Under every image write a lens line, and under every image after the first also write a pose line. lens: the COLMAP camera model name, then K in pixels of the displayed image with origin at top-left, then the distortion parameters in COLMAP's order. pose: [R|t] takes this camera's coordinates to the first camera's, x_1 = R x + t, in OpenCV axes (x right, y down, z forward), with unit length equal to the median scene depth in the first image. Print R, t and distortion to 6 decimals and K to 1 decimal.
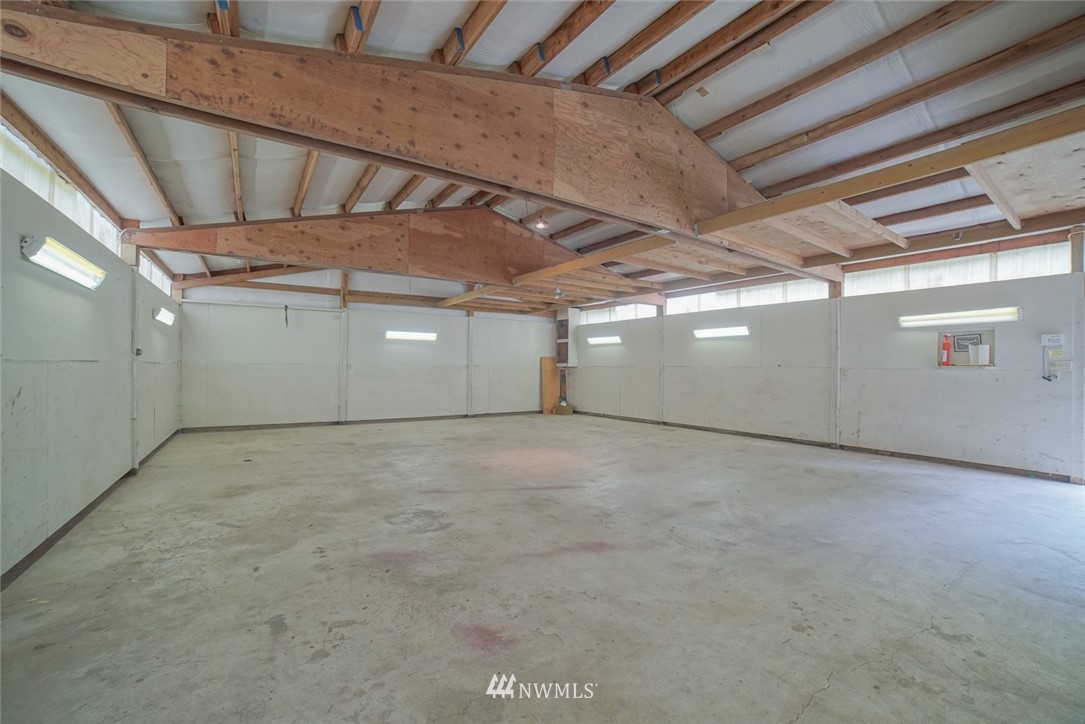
lens RADIAL K [[417.1, 0, 537.8], [0, 417.1, 360.6], [0, 0, 1]] dist [-0.011696, 0.001314]
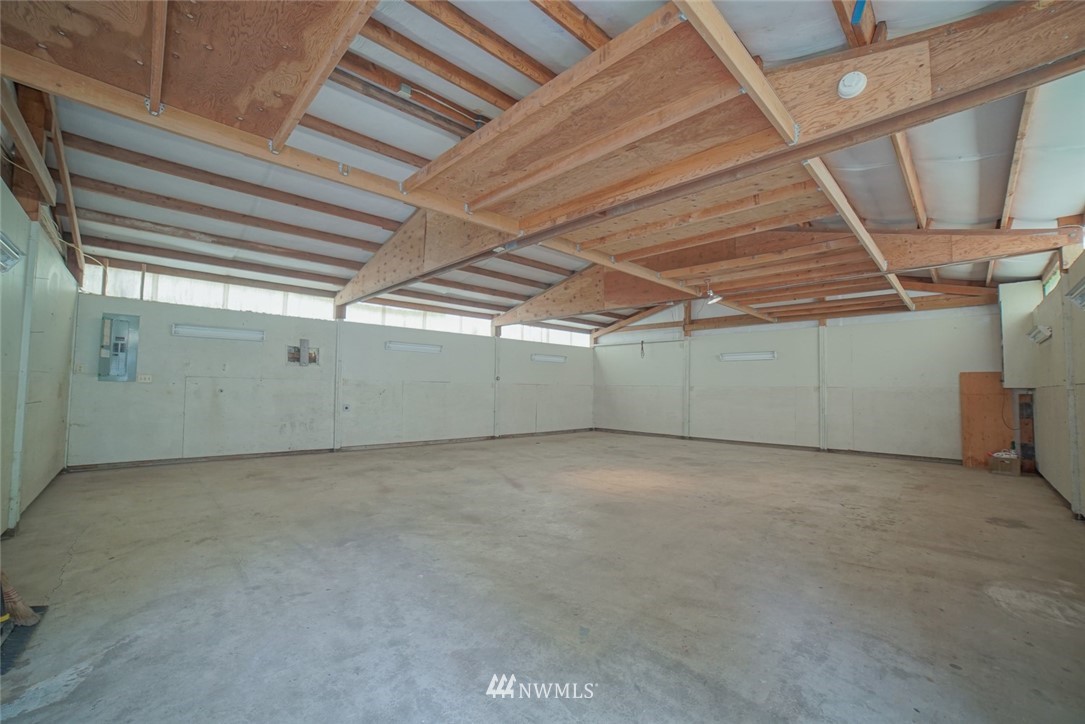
lens RADIAL K [[417.1, 0, 538.9], [0, 417.1, 364.8], [0, 0, 1]] dist [-0.011696, 0.001314]
pose [[0.160643, -0.058145, -0.985298, 1.597886], [0.004828, 0.998298, -0.058125, 0.043131], [0.987001, 0.004580, 0.160651, 1.135206]]
